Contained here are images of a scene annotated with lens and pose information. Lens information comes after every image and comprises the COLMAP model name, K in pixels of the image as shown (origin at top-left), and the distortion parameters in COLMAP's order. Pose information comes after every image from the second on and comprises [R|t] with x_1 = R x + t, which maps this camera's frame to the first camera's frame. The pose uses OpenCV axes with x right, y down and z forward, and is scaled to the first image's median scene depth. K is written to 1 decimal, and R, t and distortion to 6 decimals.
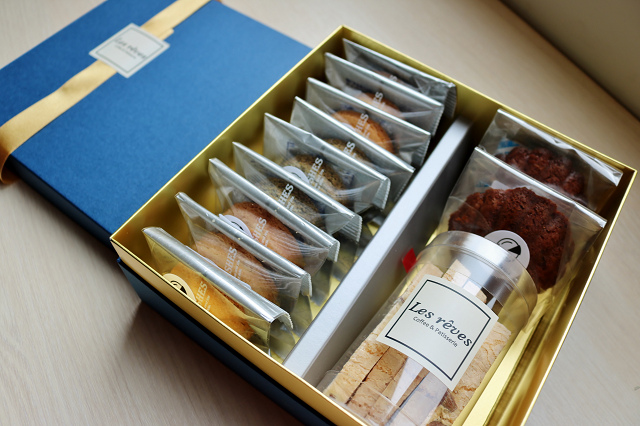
lens RADIAL K [[567.3, 0, 320.0], [0, 567.3, 213.0], [0, 0, 1]] dist [-0.148641, 0.159233]
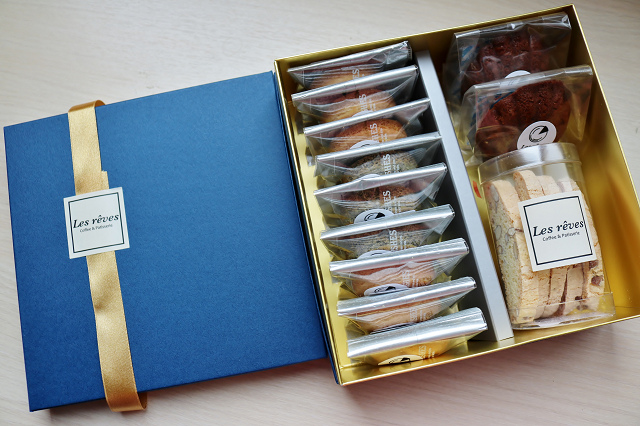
lens RADIAL K [[567.3, 0, 320.0], [0, 567.3, 213.0], [0, 0, 1]] dist [-0.148641, 0.159233]
pose [[0.677163, -0.729001, 0.100043, -0.225780], [0.616184, 0.636103, 0.464424, -0.649414], [-0.402203, -0.252846, 0.879944, 0.069690]]
